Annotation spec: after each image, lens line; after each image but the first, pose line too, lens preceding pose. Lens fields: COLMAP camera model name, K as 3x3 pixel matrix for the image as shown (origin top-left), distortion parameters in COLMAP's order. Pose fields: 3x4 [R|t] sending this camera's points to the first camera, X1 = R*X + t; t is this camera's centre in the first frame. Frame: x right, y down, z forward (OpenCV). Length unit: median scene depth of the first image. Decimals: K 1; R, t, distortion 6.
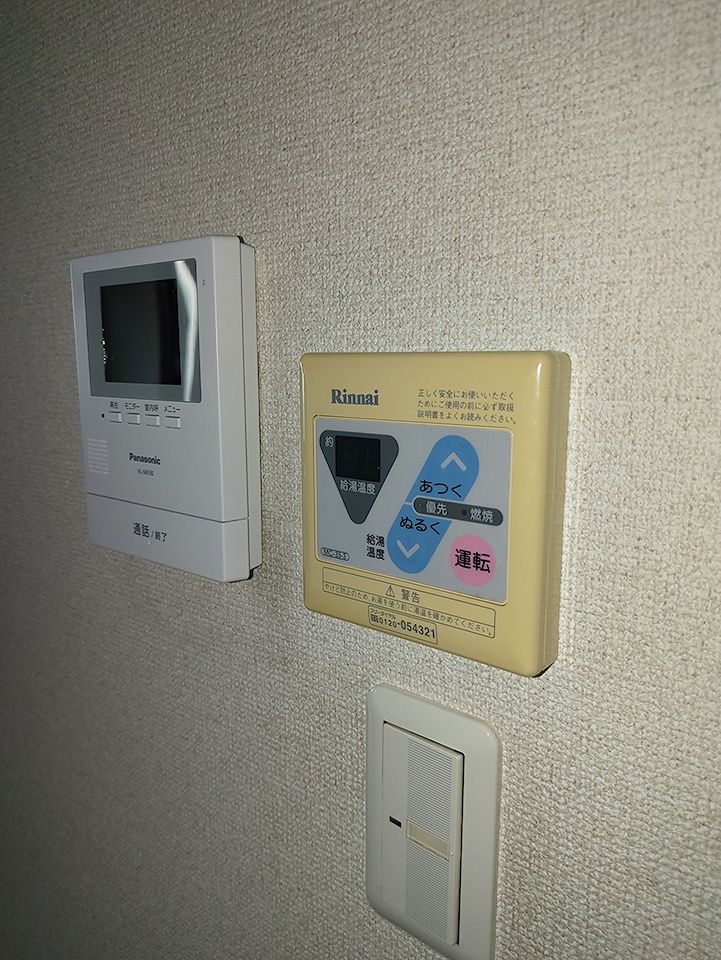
lens RADIAL K [[720.6, 0, 345.1], [0, 720.6, 487.4], [0, 0, 1]] dist [0.067208, -0.060854]
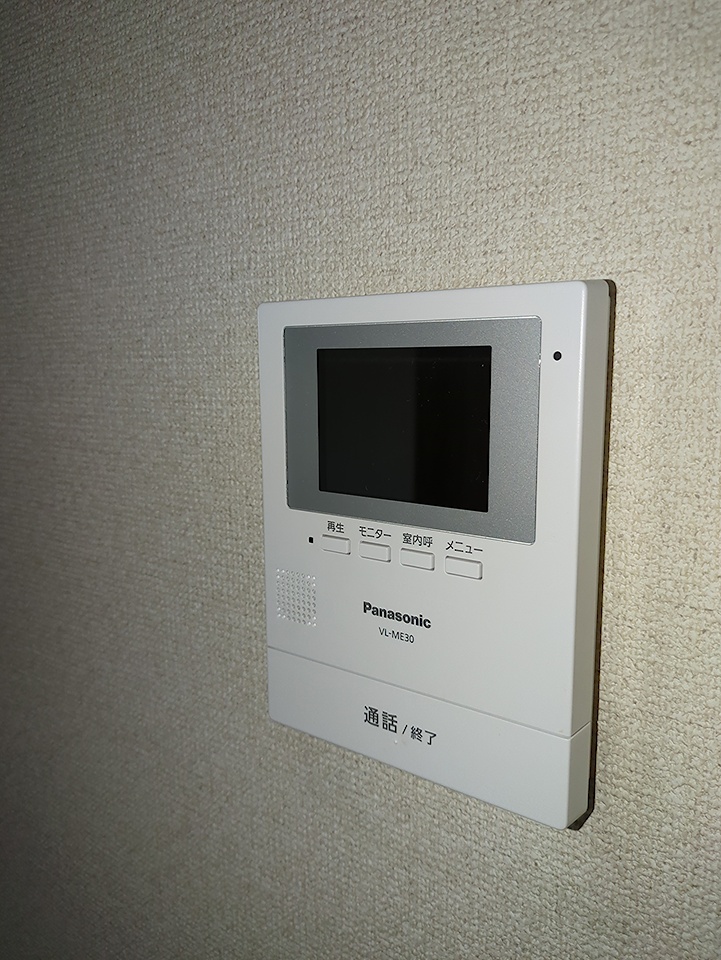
lens RADIAL K [[722.6, 0, 360.5], [0, 722.6, 480.0], [0, 0, 1]] dist [0.073452, -0.126181]
pose [[0.996904, -0.013746, 0.077412, -0.342900], [0.014981, 0.999769, -0.015393, -0.144271], [-0.077183, 0.016505, 0.996880, 0.343522]]
